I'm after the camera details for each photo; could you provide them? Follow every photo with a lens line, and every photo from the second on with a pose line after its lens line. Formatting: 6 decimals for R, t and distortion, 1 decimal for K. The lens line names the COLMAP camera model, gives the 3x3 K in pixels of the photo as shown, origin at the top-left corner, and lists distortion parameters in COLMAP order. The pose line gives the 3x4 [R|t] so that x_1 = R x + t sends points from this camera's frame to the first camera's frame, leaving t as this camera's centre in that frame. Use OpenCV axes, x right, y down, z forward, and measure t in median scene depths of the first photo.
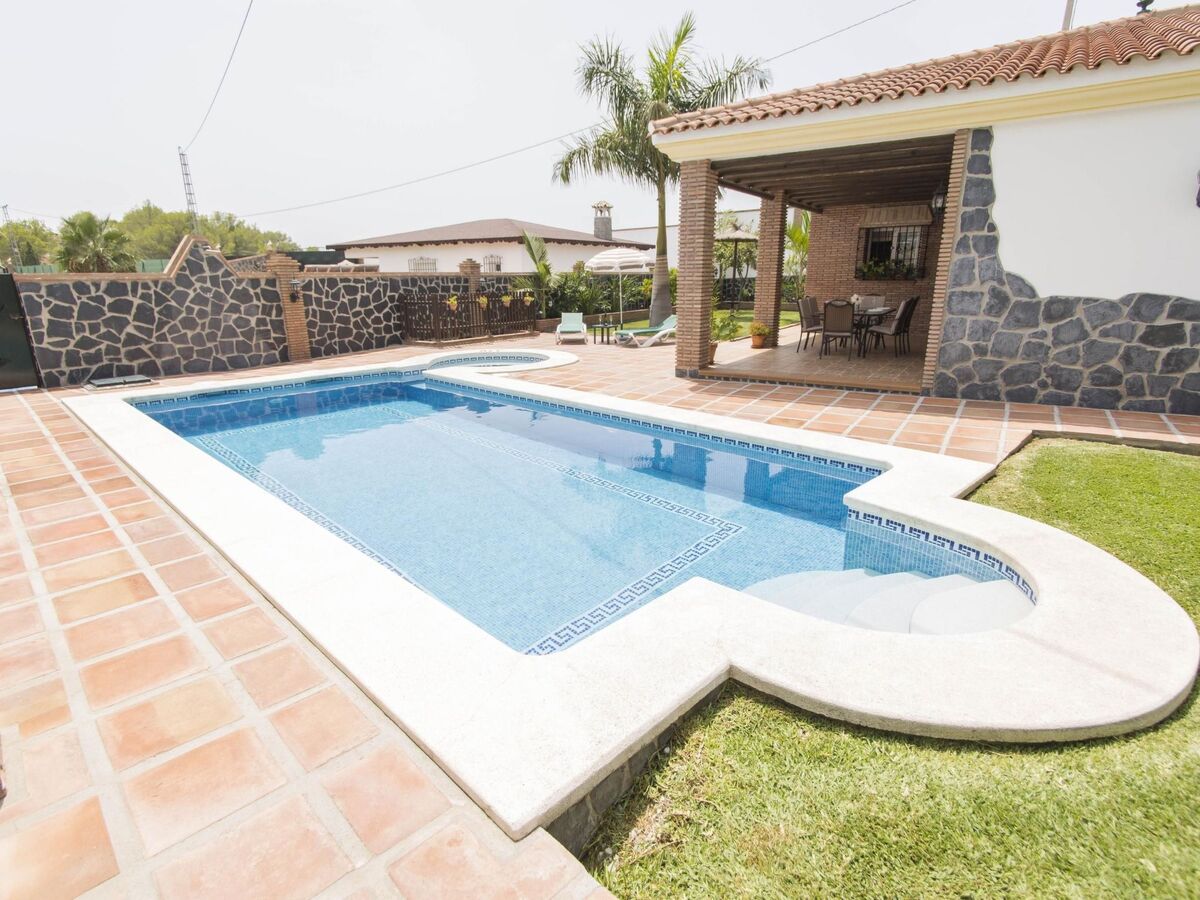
lens RADIAL K [[626.5, 0, 592.4], [0, 626.5, 445.7], [0, 0, 1]] dist [0.016956, -0.004952]
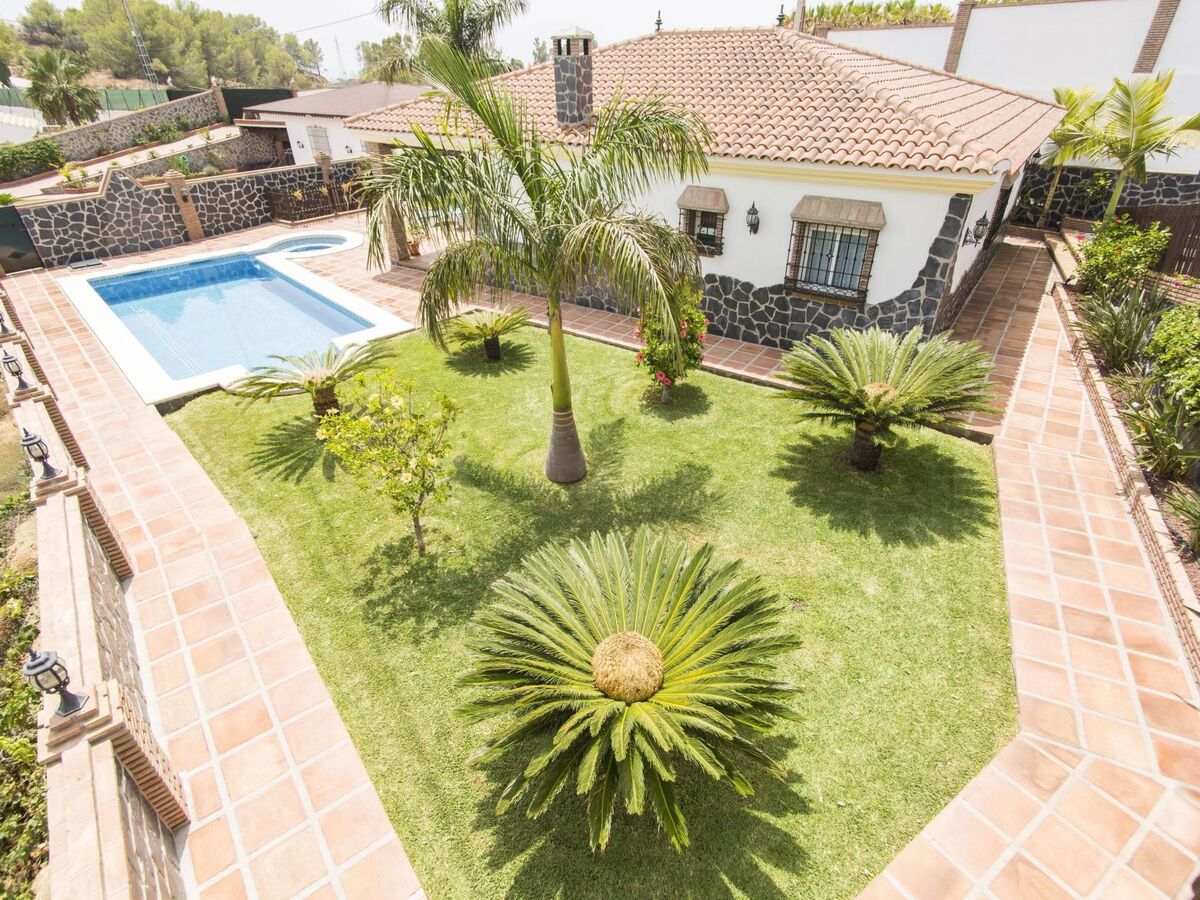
lens RADIAL K [[626.5, 0, 589.0], [0, 626.5, 443.1], [0, 0, 1]] dist [0.016956, -0.004952]
pose [[0.999288, 0.014900, -0.034655, 0.678024], [-0.004534, 0.959466, 0.281788, -0.112047], [0.037449, -0.281430, 0.958851, -0.735680]]
